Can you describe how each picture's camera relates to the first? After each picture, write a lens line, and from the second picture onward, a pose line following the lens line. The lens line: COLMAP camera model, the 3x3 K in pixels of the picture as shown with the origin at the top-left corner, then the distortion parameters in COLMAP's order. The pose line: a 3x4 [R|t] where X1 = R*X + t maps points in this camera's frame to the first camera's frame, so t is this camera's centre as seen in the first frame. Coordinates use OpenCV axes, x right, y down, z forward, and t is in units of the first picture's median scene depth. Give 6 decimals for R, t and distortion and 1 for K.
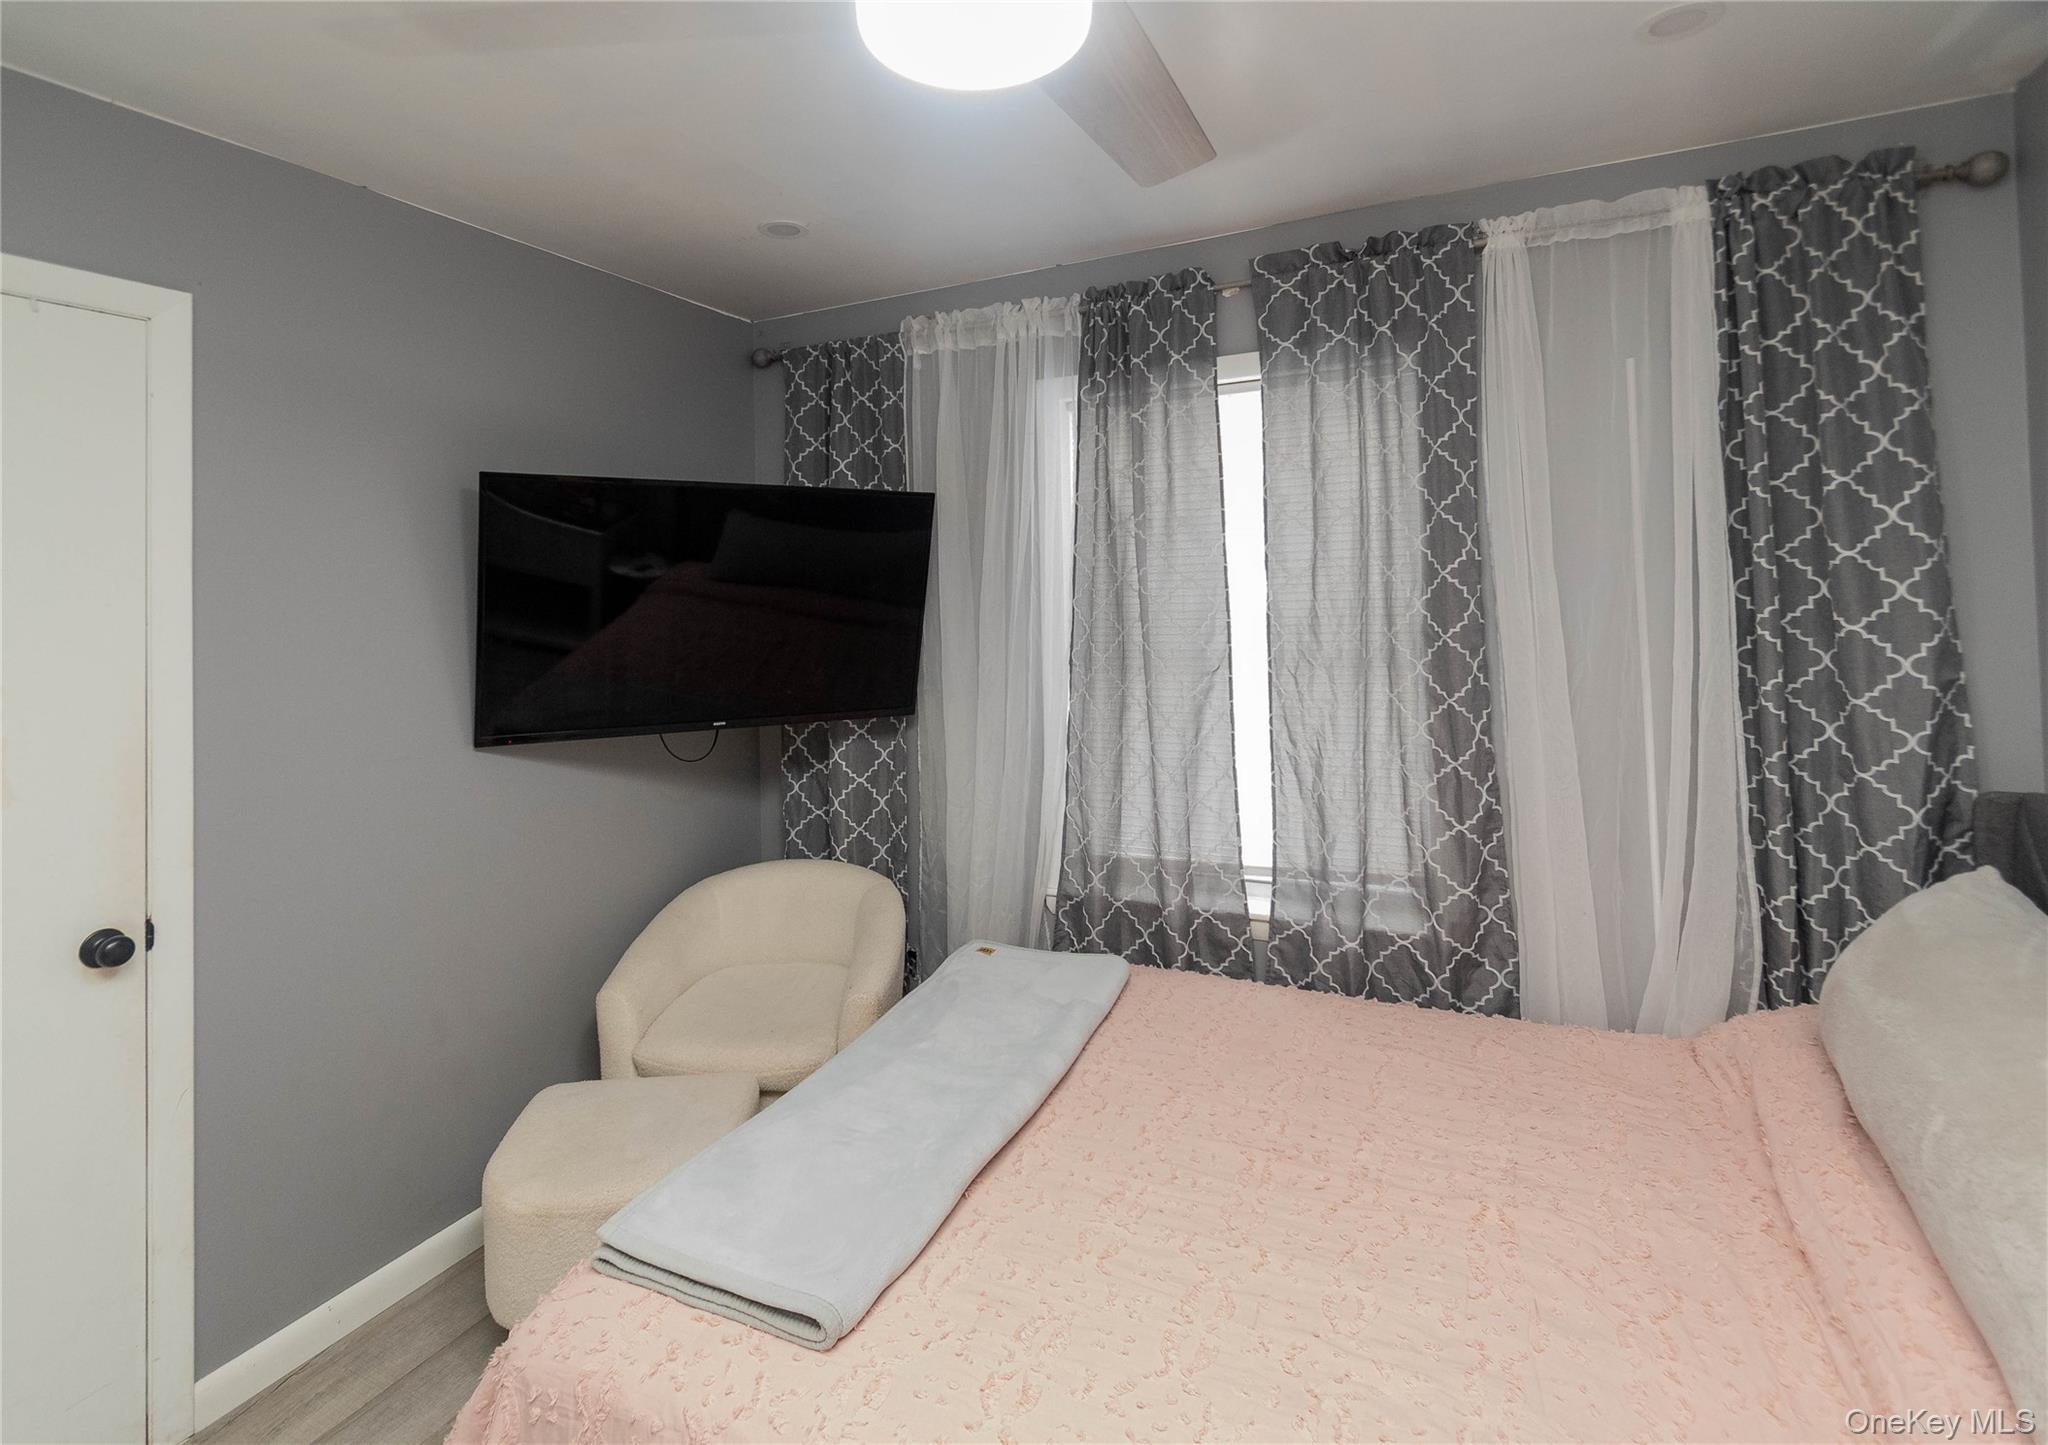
lens RADIAL K [[1007.4, 0, 1022.5], [0, 1007.4, 695.5], [0, 0, 1]] dist [-0.000770, -0.012936]
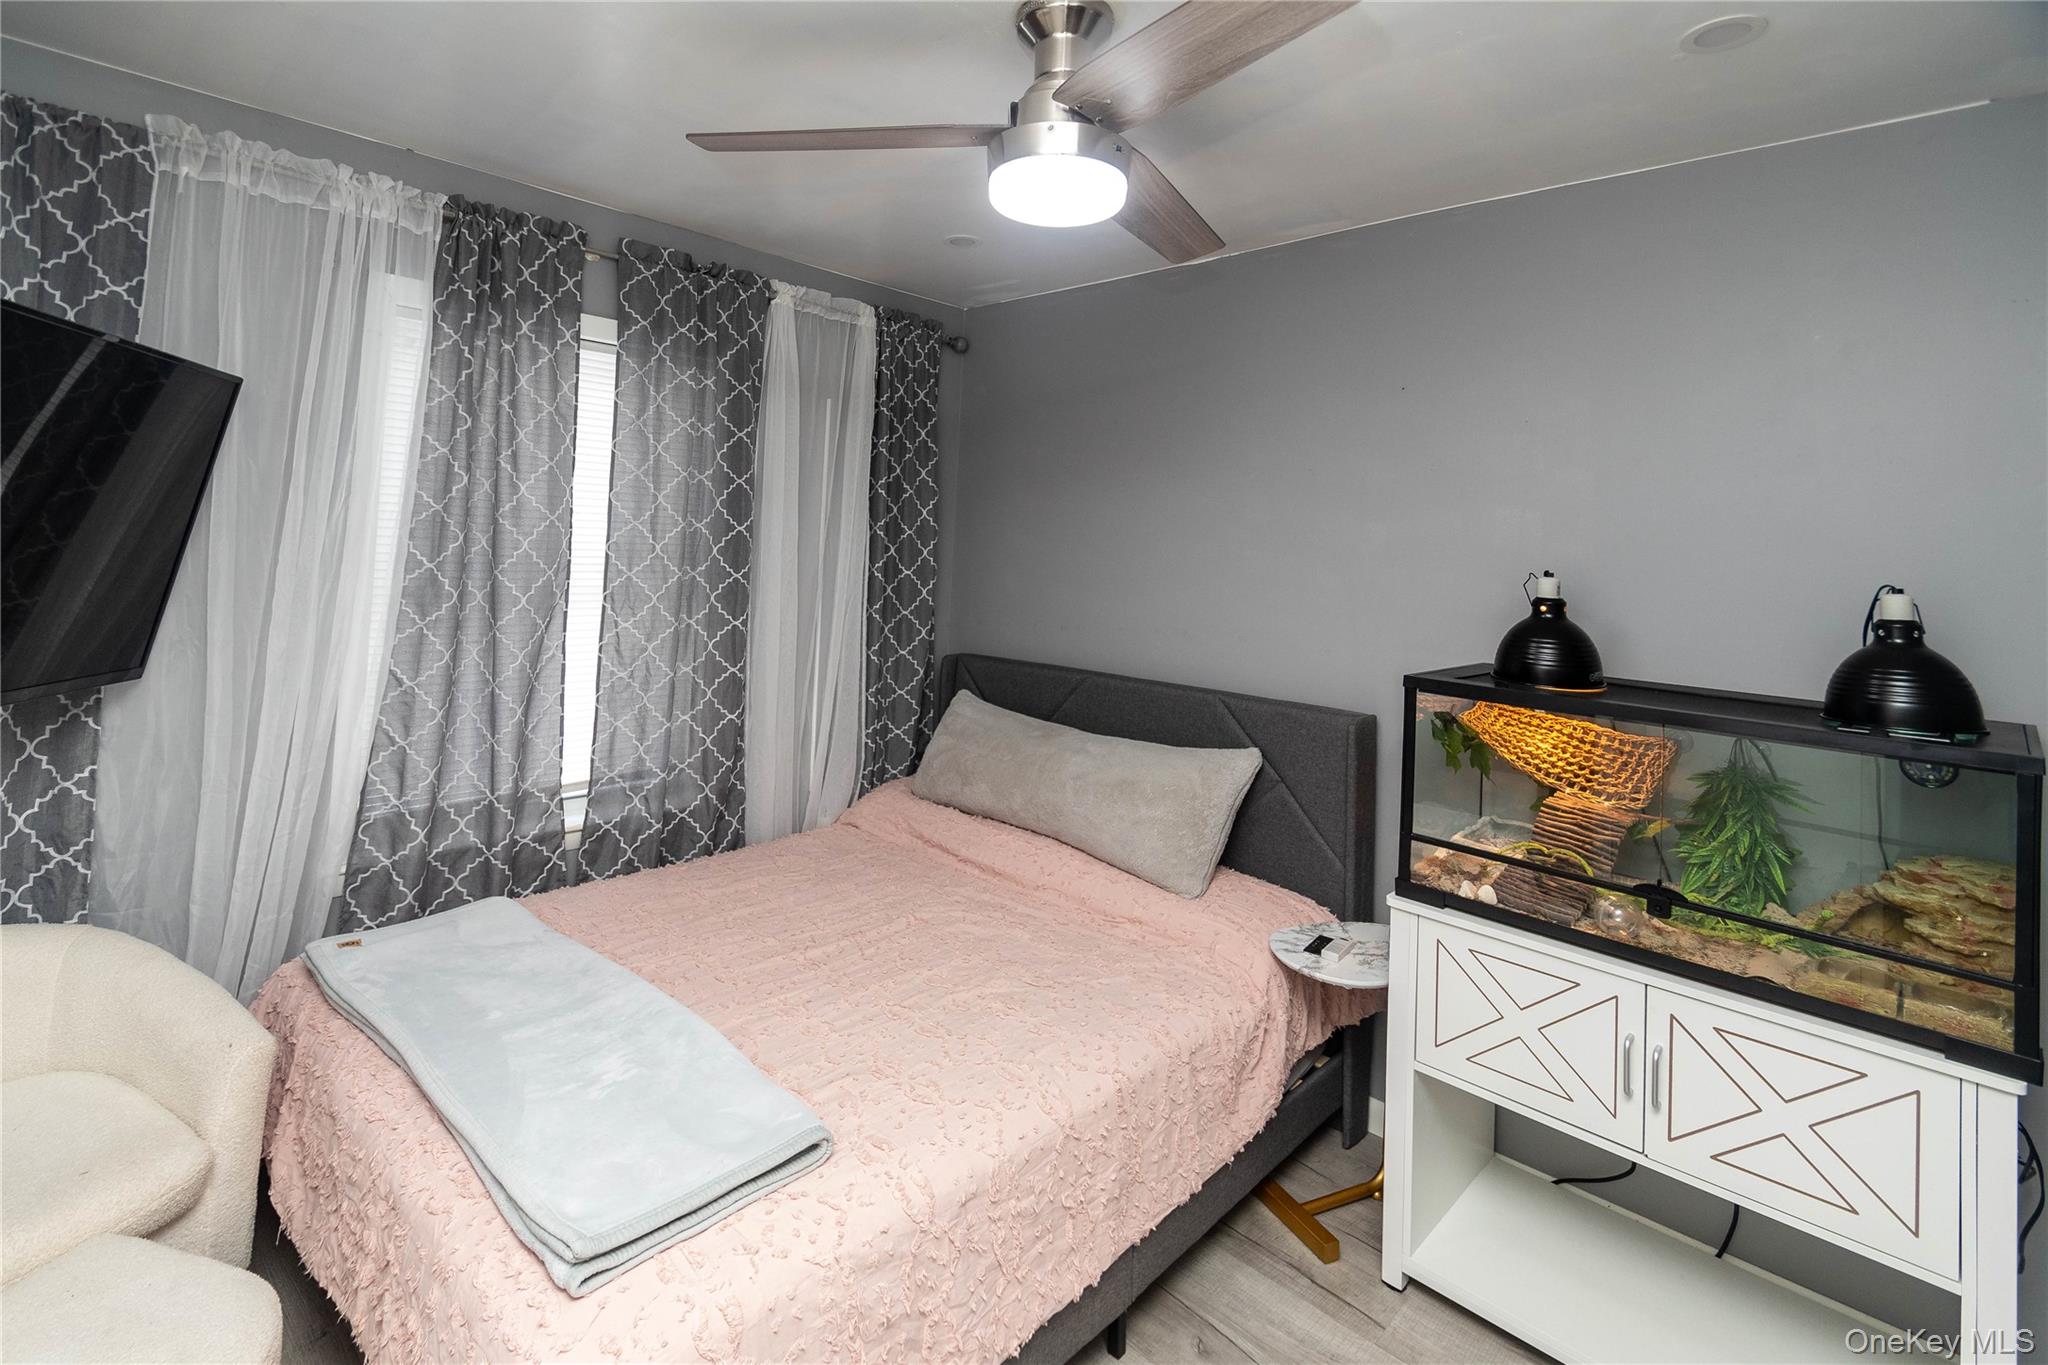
lens RADIAL K [[904.1, 0, 1014.5], [0, 904.1, 715.7], [0, 0, 1]] dist [-0.014872, -0.000036]
pose [[0.295324, -0.128558, 0.946708, -0.625163], [0.057860, 0.991493, 0.116590, 0.008828], [-0.953644, 0.020345, 0.300250, 0.262164]]
